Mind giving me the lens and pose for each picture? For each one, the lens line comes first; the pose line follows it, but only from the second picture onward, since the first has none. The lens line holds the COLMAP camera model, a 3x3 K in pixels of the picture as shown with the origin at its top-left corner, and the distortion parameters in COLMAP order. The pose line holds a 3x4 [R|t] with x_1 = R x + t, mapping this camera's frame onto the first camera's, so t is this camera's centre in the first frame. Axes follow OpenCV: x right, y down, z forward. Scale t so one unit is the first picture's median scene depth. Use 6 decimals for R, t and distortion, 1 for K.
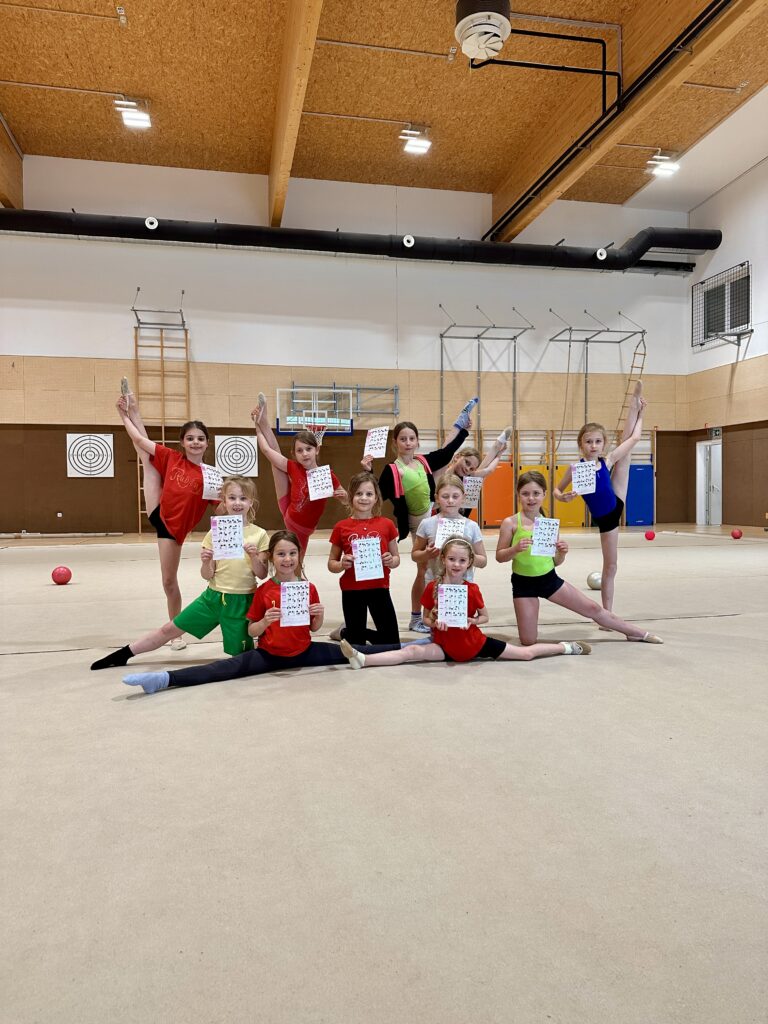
lens RADIAL K [[715.4, 0, 366.9], [0, 715.4, 535.6], [0, 0, 1]] dist [0.028062, -0.042395]
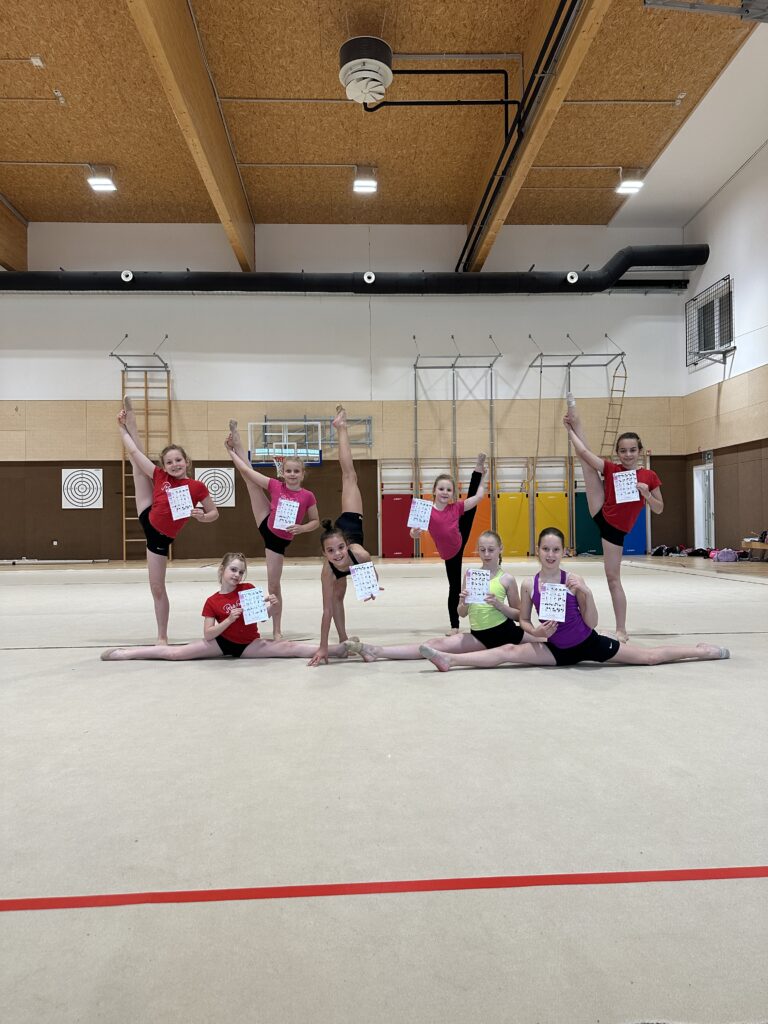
lens RADIAL K [[715.4, 0, 366.9], [0, 715.4, 535.6], [0, 0, 1]] dist [0.028062, -0.042395]
pose [[0.985808, -0.001603, -0.167869, 0.217757], [-0.005272, 0.999166, -0.040498, 0.001183], [0.167794, 0.040808, 0.984977, 0.002702]]
